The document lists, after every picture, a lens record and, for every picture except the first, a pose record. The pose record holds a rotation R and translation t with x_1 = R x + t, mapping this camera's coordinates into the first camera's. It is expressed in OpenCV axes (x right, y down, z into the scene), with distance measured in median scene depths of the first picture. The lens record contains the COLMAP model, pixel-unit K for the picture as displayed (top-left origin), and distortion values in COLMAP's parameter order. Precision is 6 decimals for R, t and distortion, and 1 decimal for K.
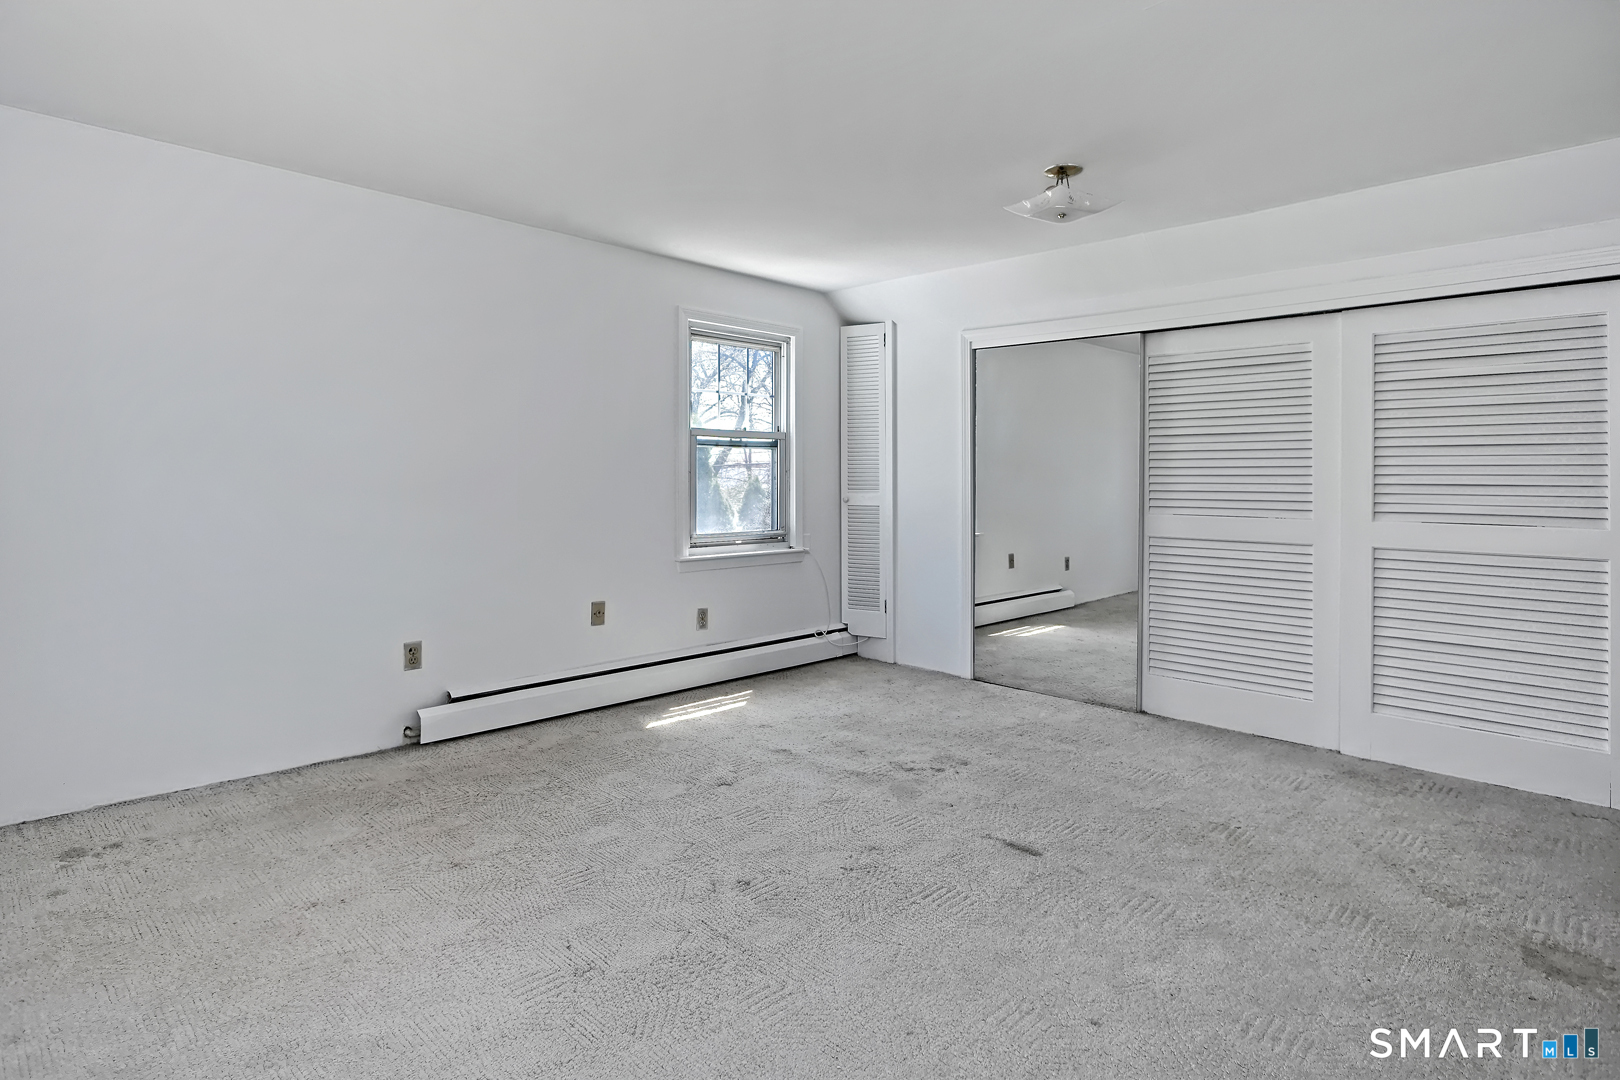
lens RADIAL K [[855.3, 0, 822.5], [0, 855.3, 497.2], [0, 0, 1]] dist [-0.021126, 0.000461]
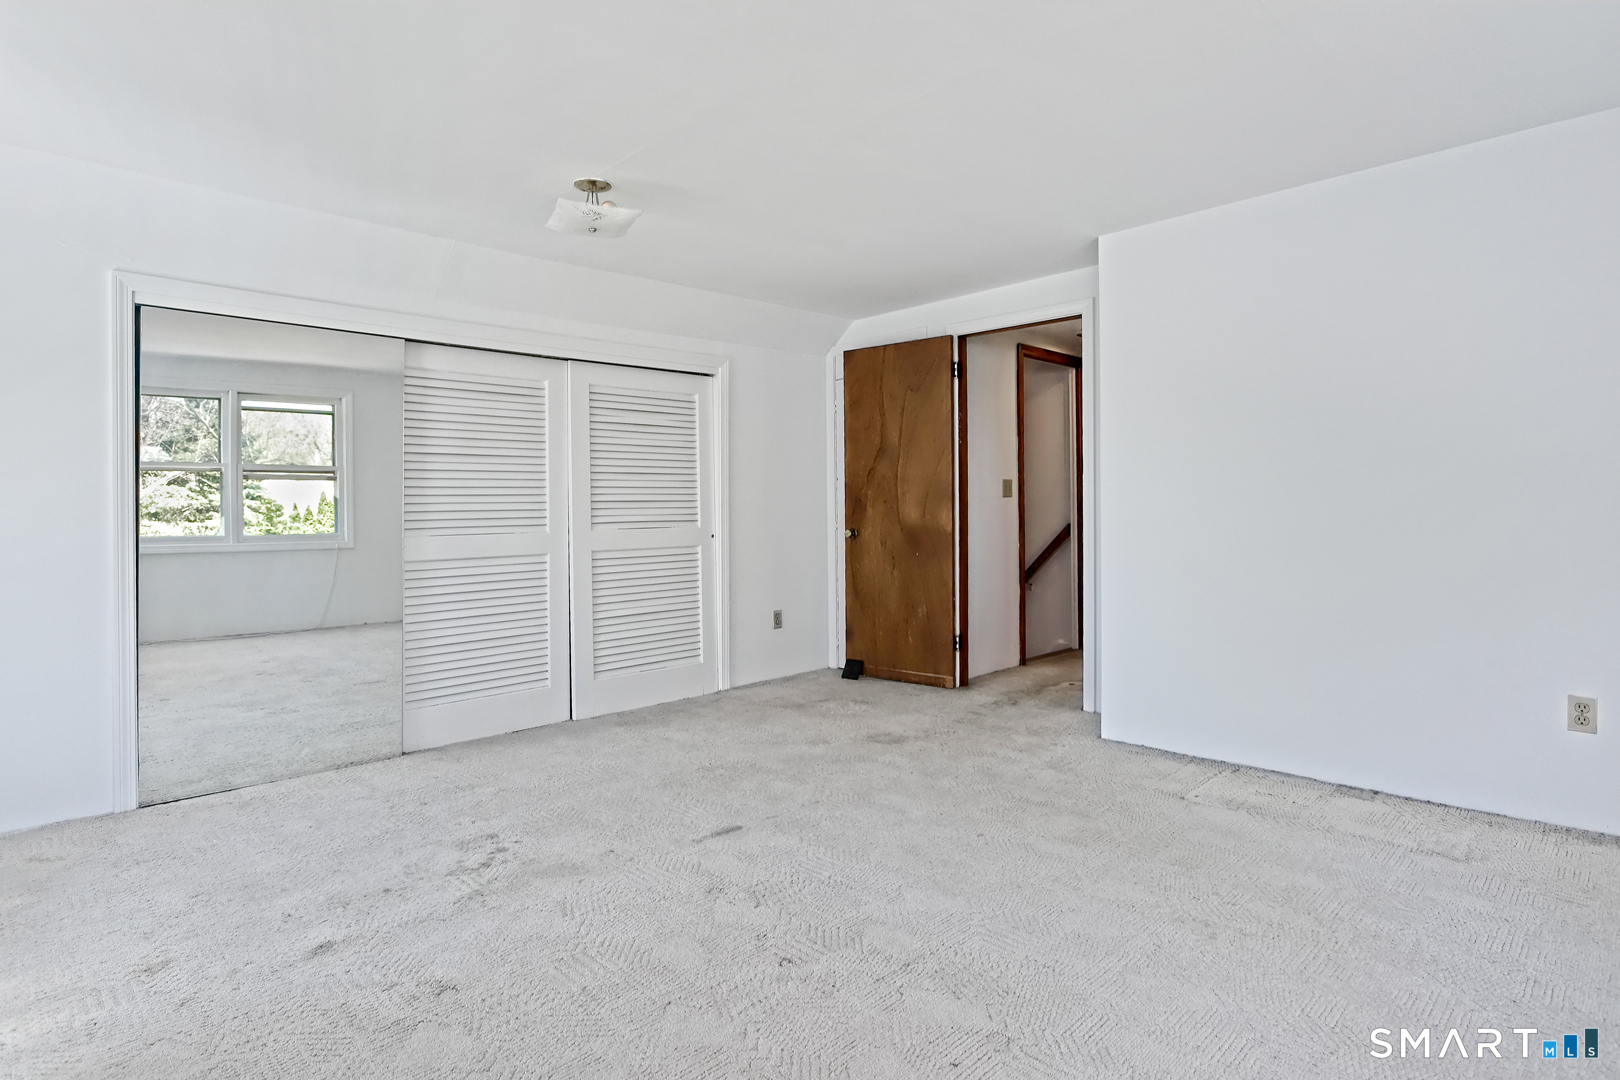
lens RADIAL K [[855.3, 0, 822.5], [0, 855.3, 497.2], [0, 0, 1]] dist [-0.021126, 0.000461]
pose [[0.010534, 0.004979, 0.999932, -0.683319], [0.036506, 0.999319, -0.005361, -0.001653], [-0.999278, 0.036560, 0.010345, 0.682162]]
